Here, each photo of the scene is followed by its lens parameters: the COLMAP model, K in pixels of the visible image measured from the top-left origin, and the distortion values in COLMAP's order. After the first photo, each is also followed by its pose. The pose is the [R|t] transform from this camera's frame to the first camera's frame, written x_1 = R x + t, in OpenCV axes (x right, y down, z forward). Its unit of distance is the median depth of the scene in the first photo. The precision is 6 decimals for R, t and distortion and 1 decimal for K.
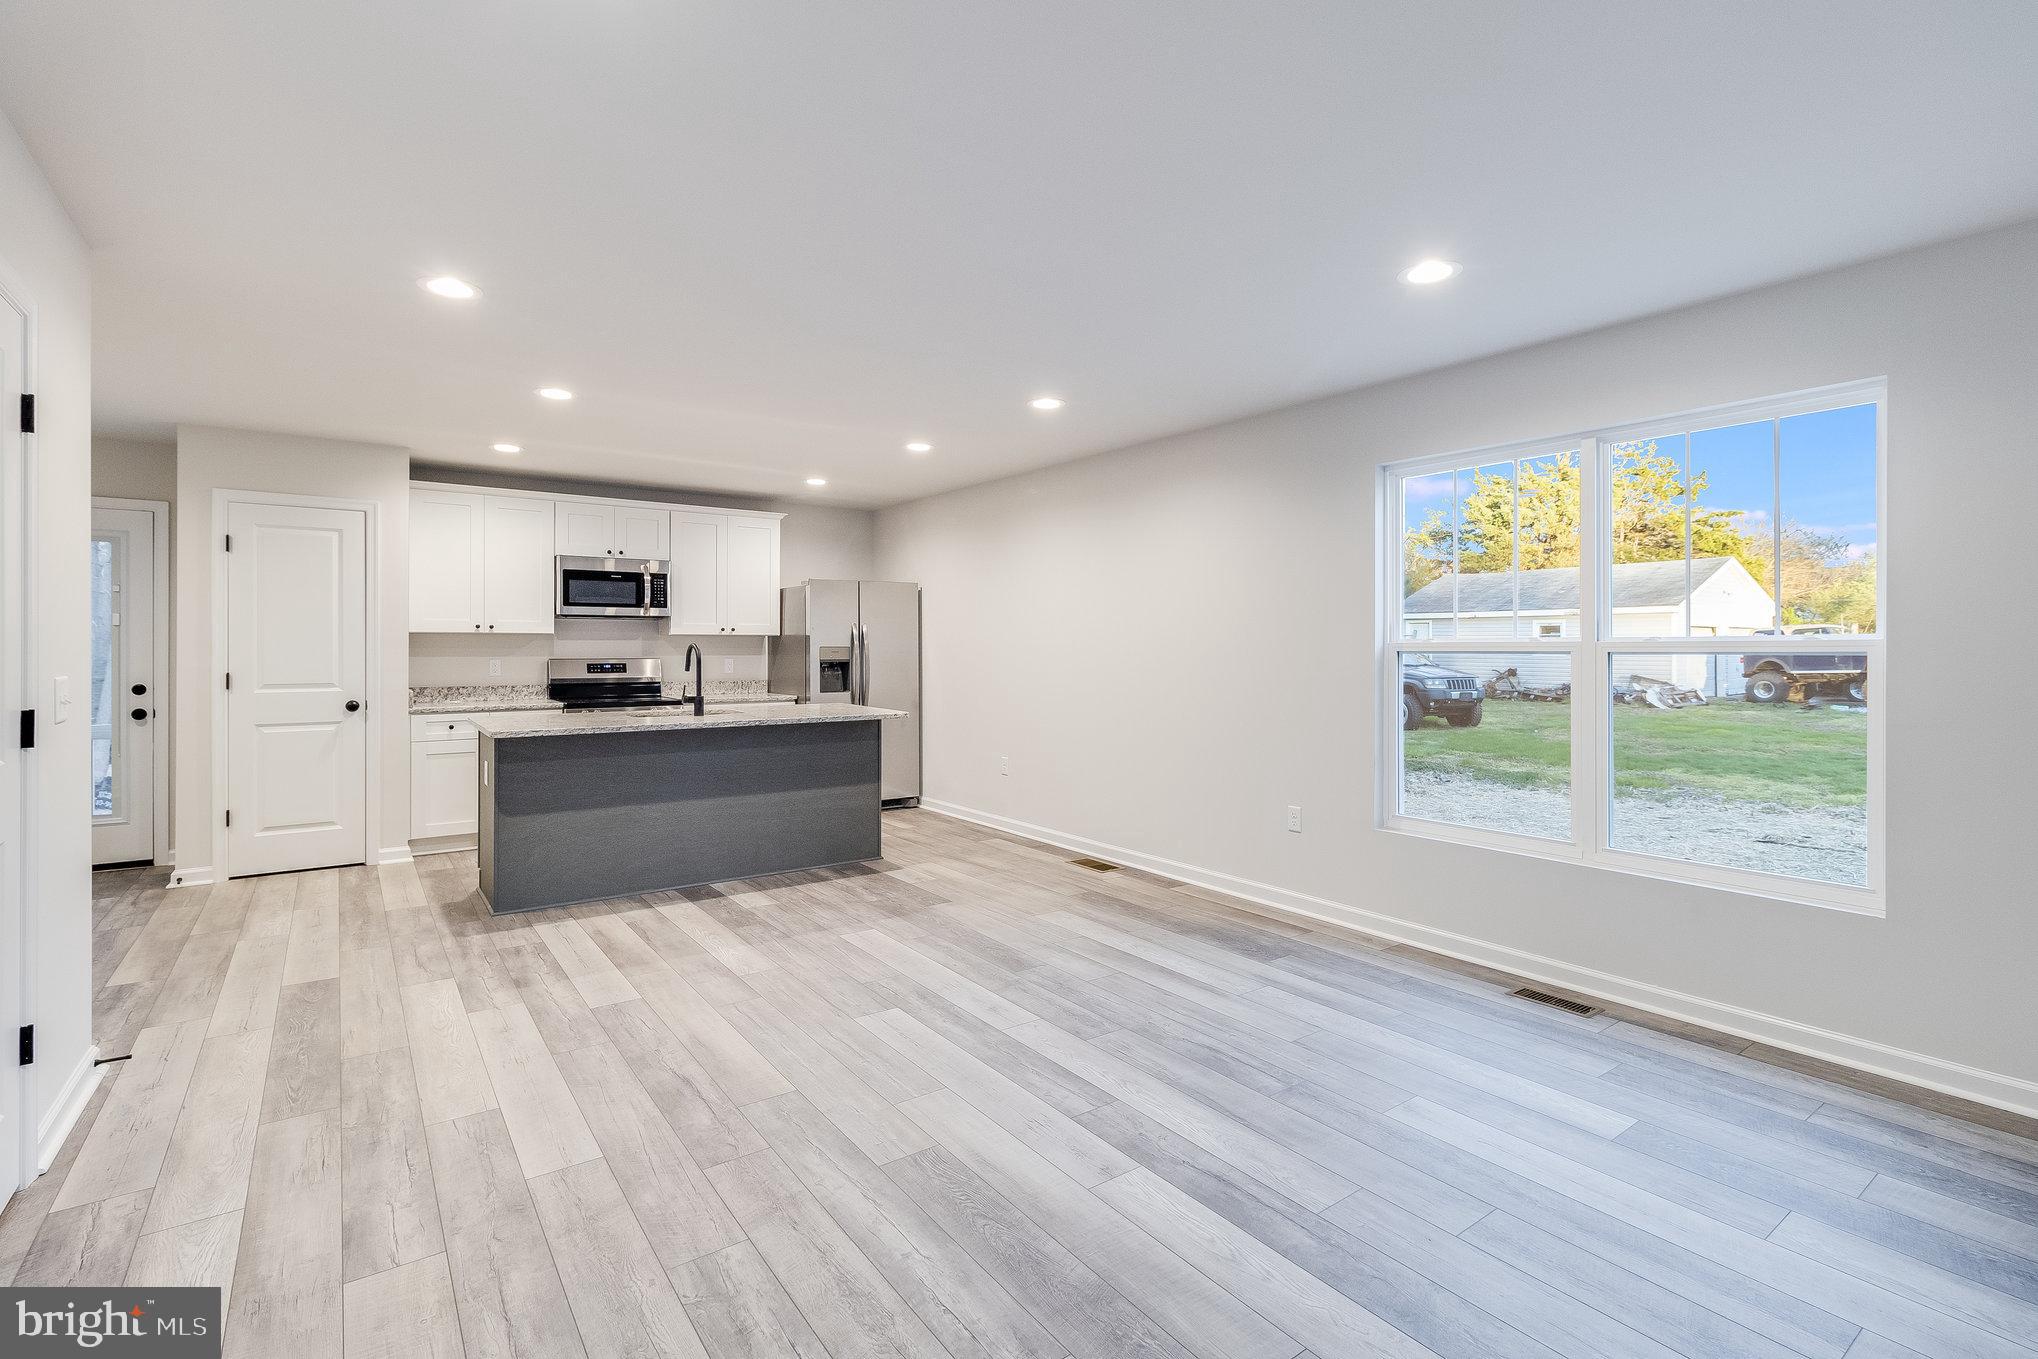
lens RADIAL K [[946.1, 0, 1005.2], [0, 946.1, 650.1], [0, 0, 1]] dist [0.002268, -0.001001]
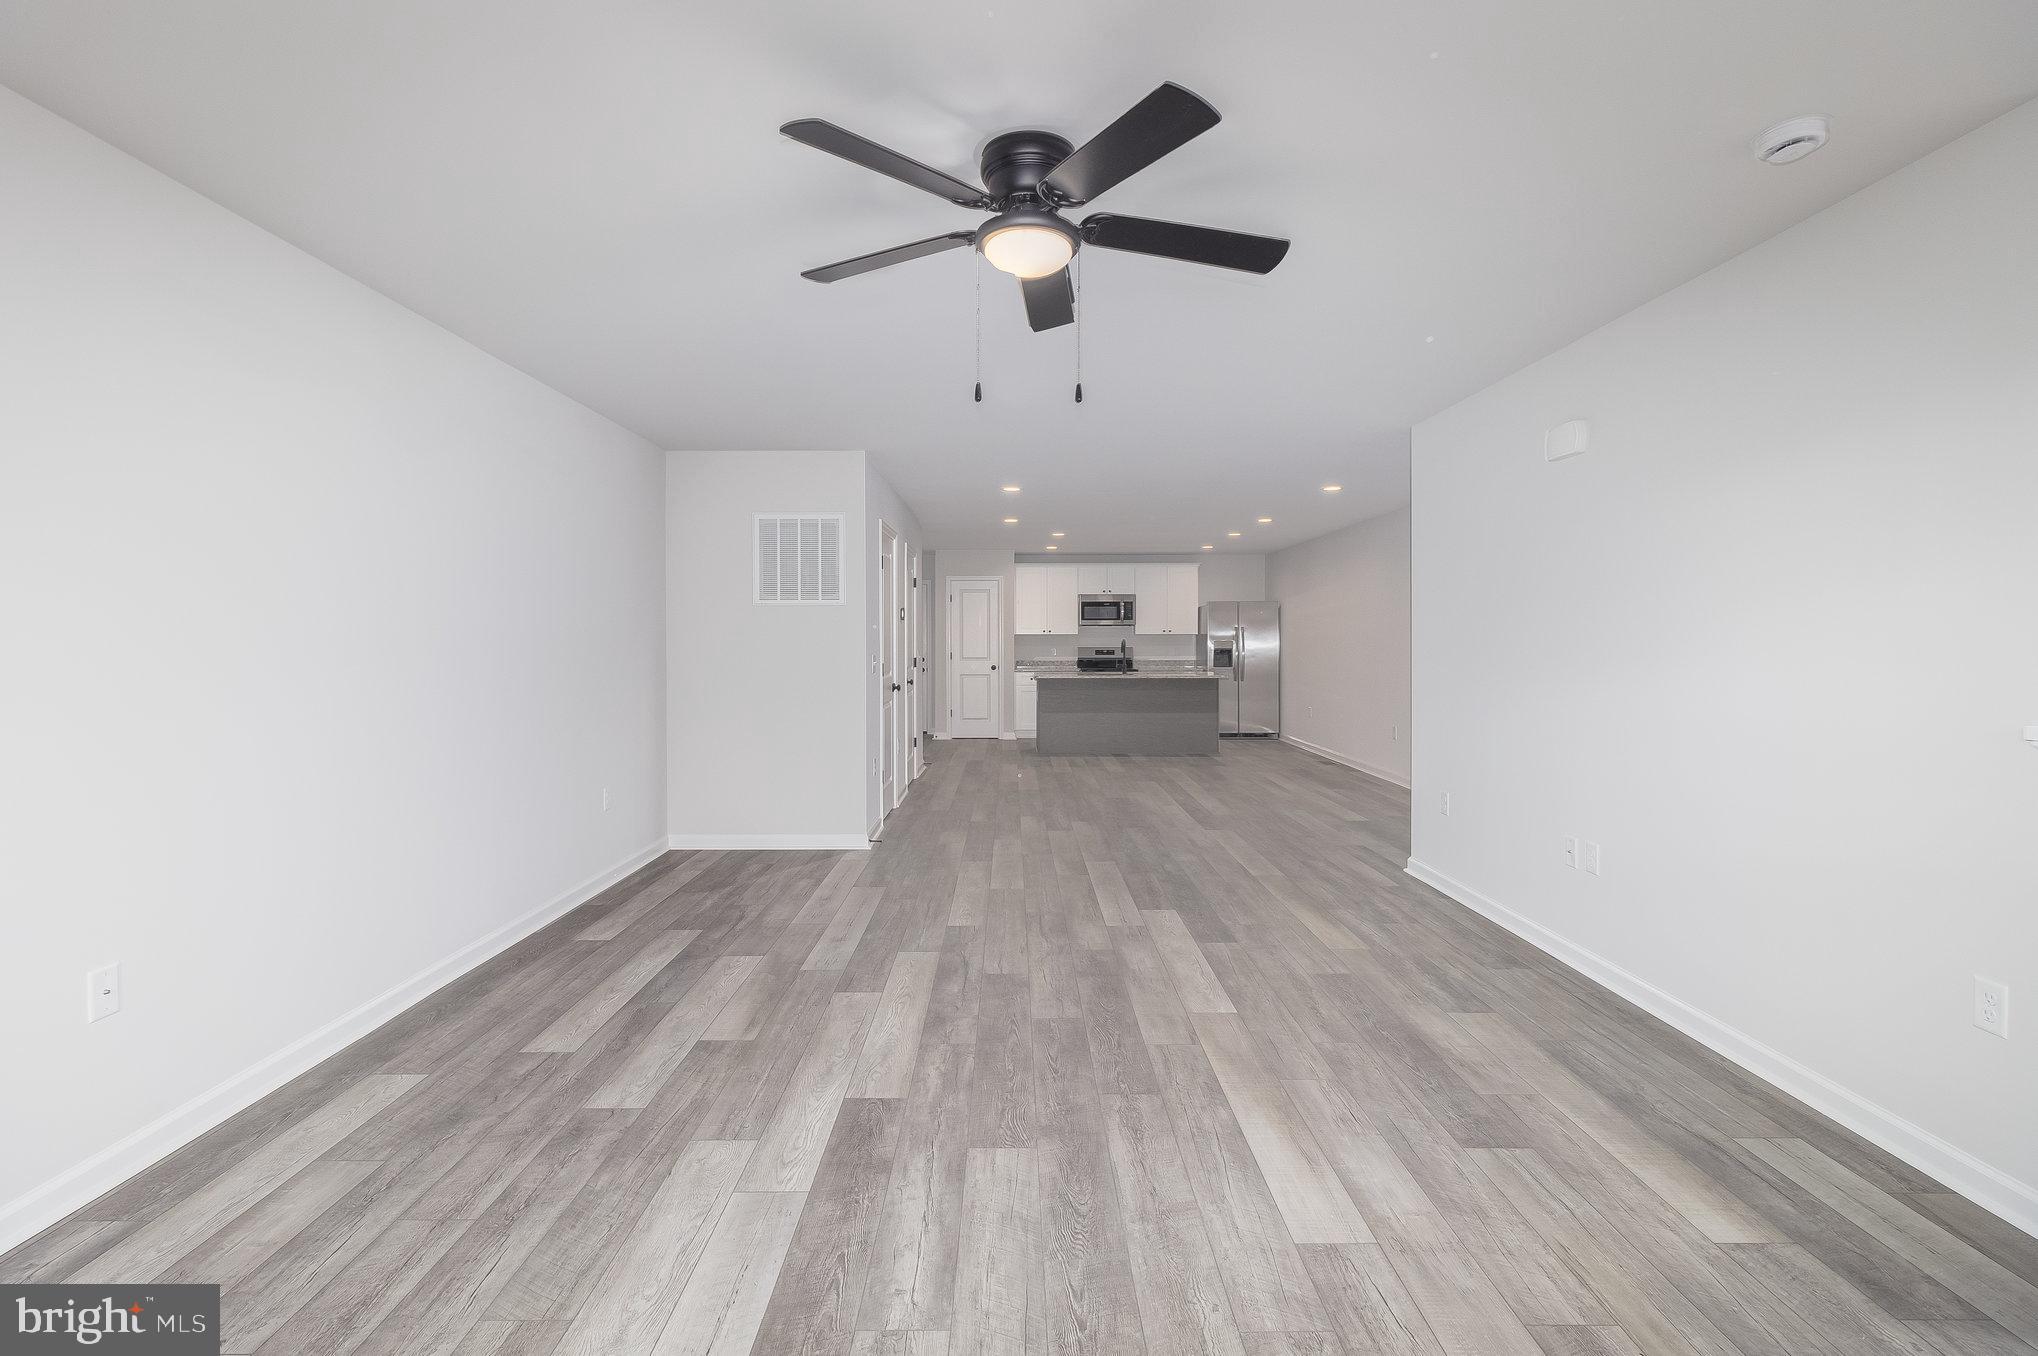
lens RADIAL K [[946.1, 0, 1015.2], [0, 946.1, 656.8], [0, 0, 1]] dist [0.002268, -0.001001]
pose [[0.819280, 0.006590, -0.573356, 0.762097], [0.000767, 0.999920, 0.012590, 0.005670], [0.573394, -0.010755, 0.819209, -0.961033]]
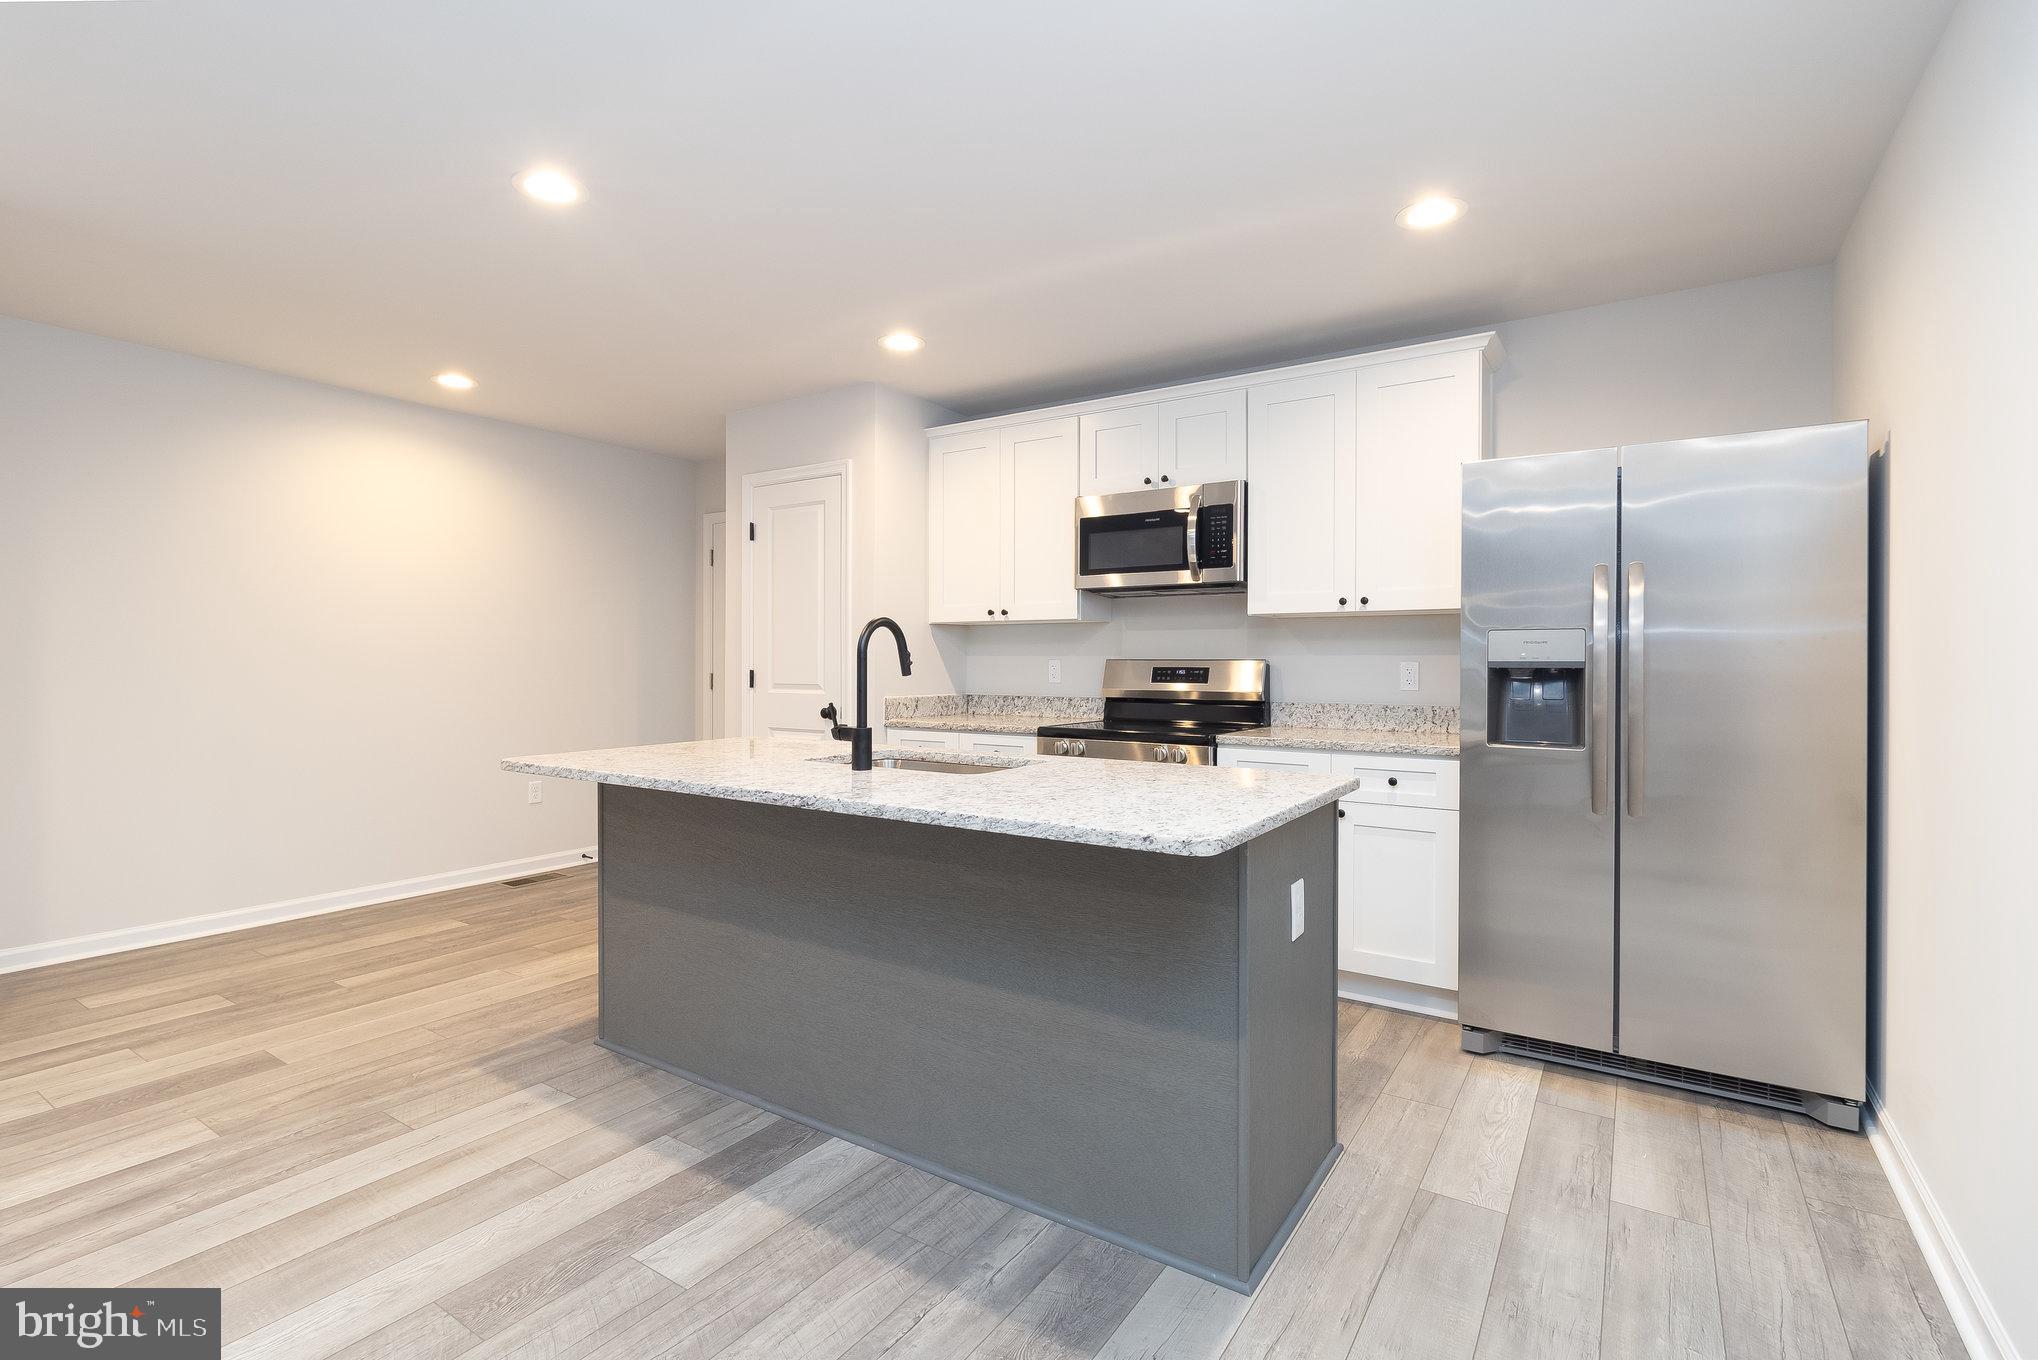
lens RADIAL K [[946.1, 0, 1012.9], [0, 946.1, 661.7], [0, 0, 1]] dist [0.002268, -0.001001]
pose [[0.354021, -0.001510, -0.935236, 0.164609], [-0.005025, 0.999981, -0.003517, 0.019568], [0.935224, 0.005945, 0.354007, 1.015649]]
